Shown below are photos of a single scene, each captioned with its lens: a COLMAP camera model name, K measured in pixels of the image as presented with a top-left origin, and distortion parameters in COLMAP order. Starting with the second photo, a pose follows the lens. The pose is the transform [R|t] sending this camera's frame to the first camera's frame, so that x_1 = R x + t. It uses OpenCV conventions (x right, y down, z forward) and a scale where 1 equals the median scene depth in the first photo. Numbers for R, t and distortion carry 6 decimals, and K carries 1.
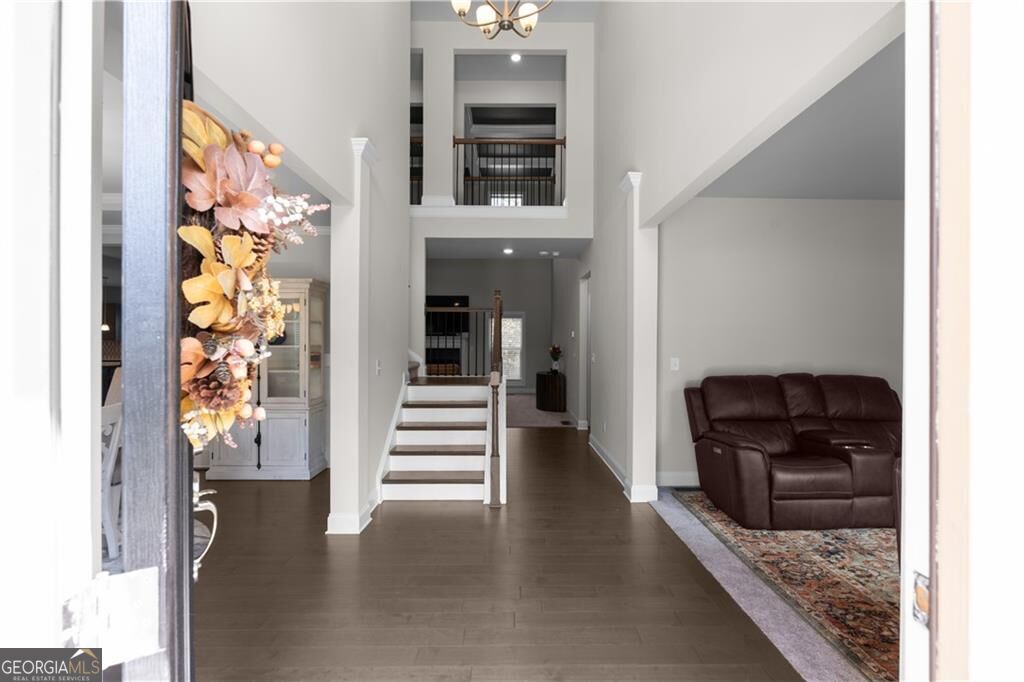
lens RADIAL K [[452.9, 0, 529.2], [0, 452.9, 341.3], [0, 0, 1]] dist [-0.001065, 0.000094]
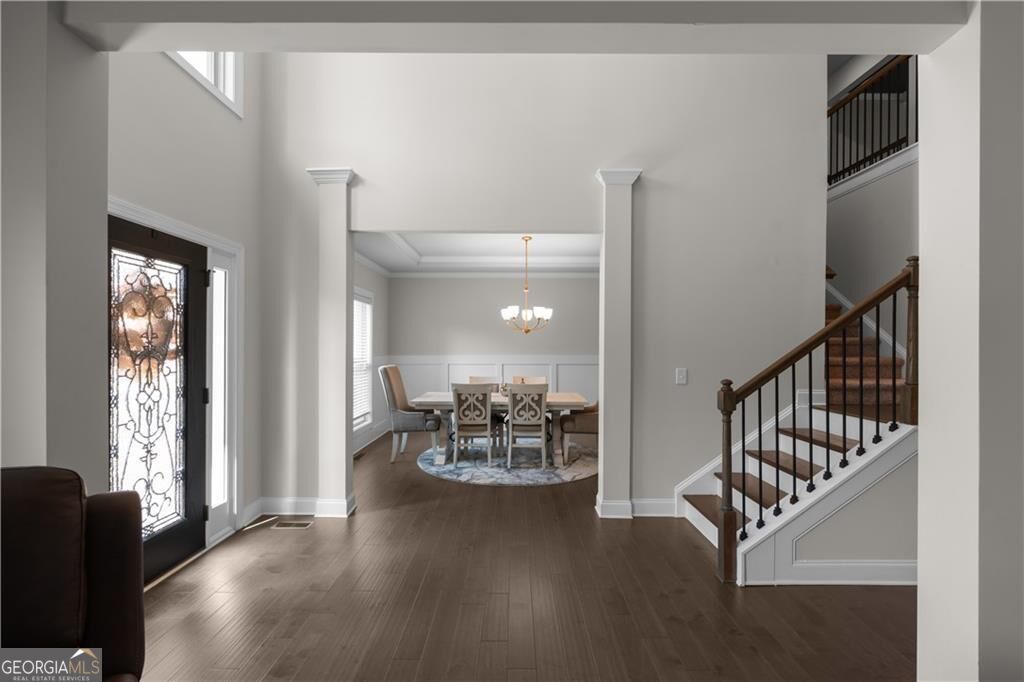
lens RADIAL K [[452.9, 0, 510.0], [0, 452.9, 349.3], [0, 0, 1]] dist [-0.001065, 0.000094]
pose [[-0.024865, 0.002011, -0.999689, 0.793856], [-0.001581, 0.999997, 0.002051, -0.000861], [0.999690, 0.001632, -0.024862, 0.830619]]
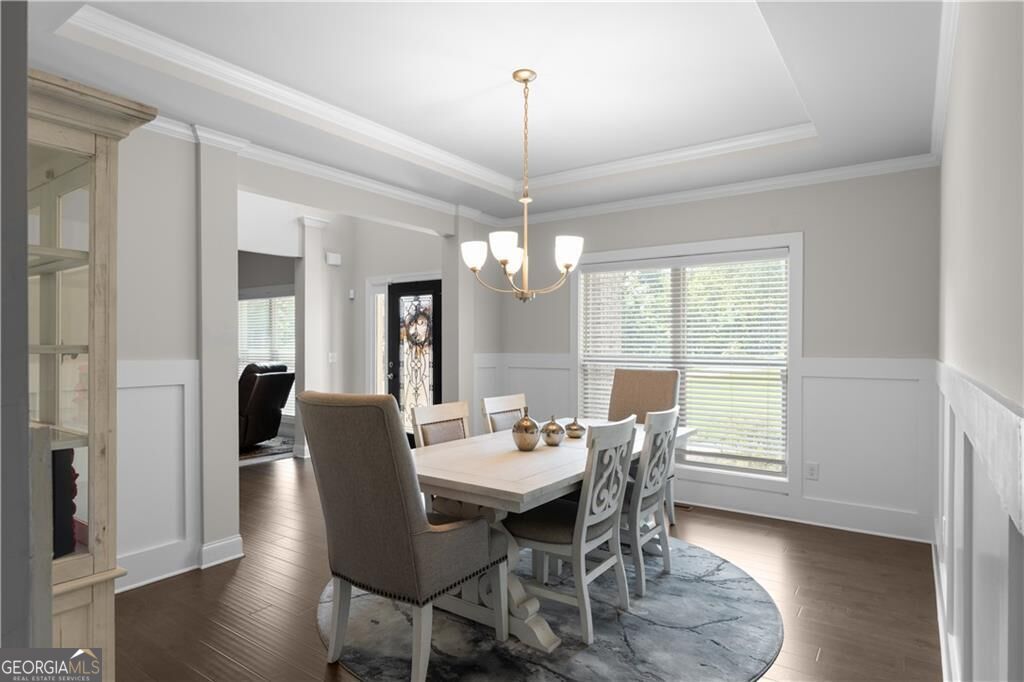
lens RADIAL K [[572.0, 0, 515.5], [0, 572.0, 338.0], [0, 0, 1]] dist [0.003803, 0.000114]
pose [[-0.810560, 0.000130, 0.585655, -1.549169], [0.003722, 0.999981, 0.004930, -0.018631], [-0.585644, 0.006176, -0.810545, 1.651247]]
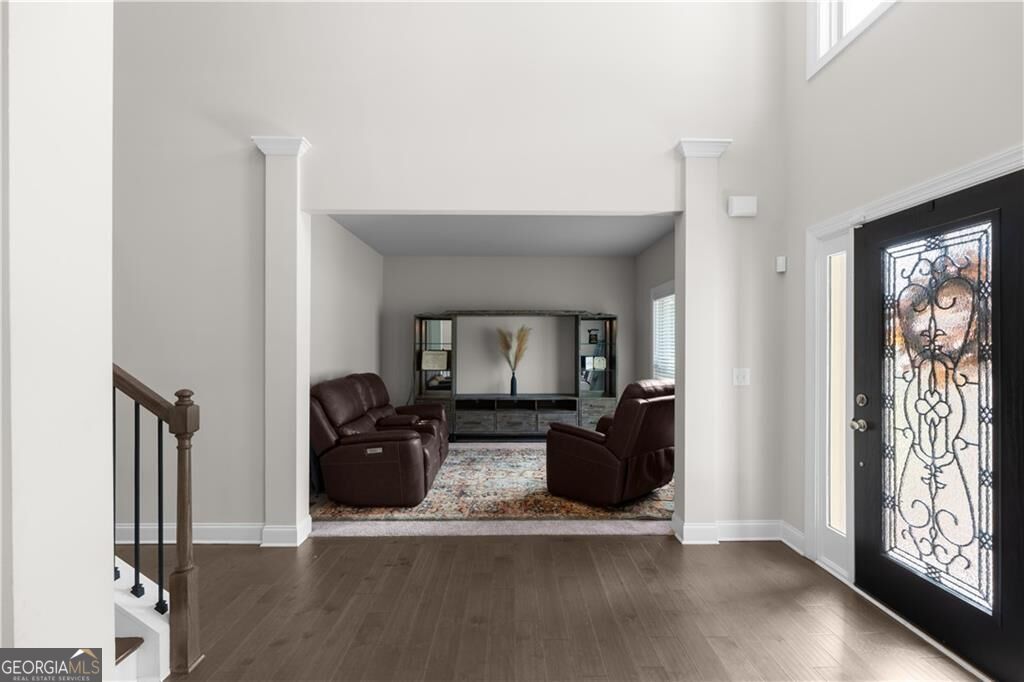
lens RADIAL K [[452.9, 0, 495.0], [0, 452.9, 343.3], [0, 0, 1]] dist [-0.001065, 0.000094]
pose [[0.038073, 0.007508, 0.999247, -0.707791], [-0.003660, 0.999966, -0.007374, -0.000246], [-0.999268, -0.003376, 0.038099, 0.775650]]
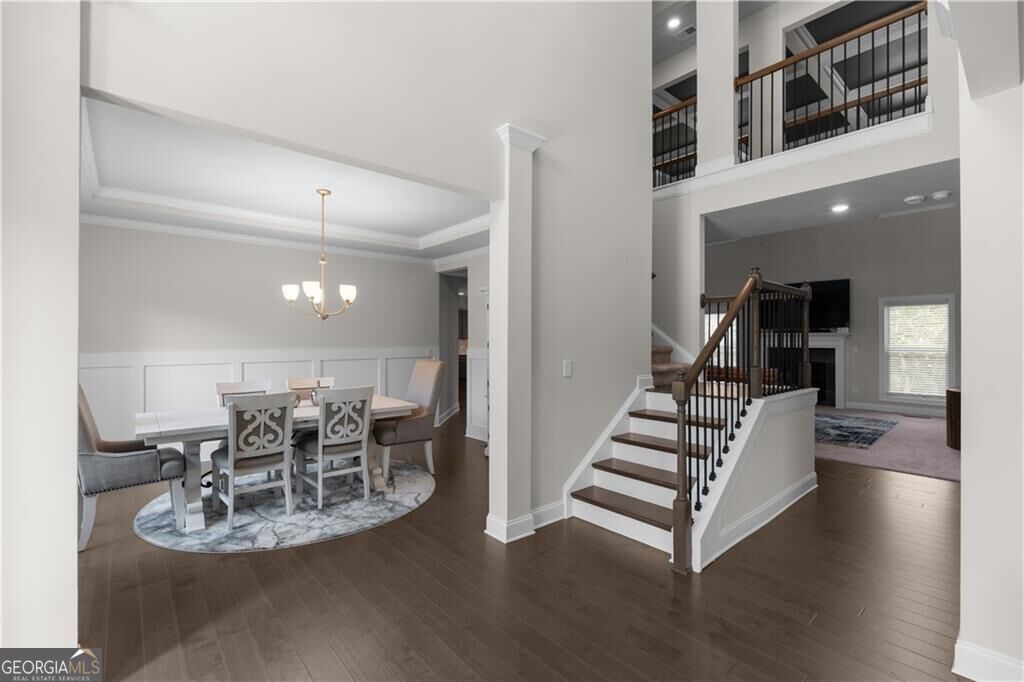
lens RADIAL K [[452.9, 0, 515.9], [0, 452.9, 338.5], [0, 0, 1]] dist [-0.001065, 0.000094]
pose [[0.644294, -0.005114, -0.764760, 0.372058], [0.002573, 0.999986, -0.004519, 0.002115], [0.764773, 0.000944, 0.644299, 0.420590]]
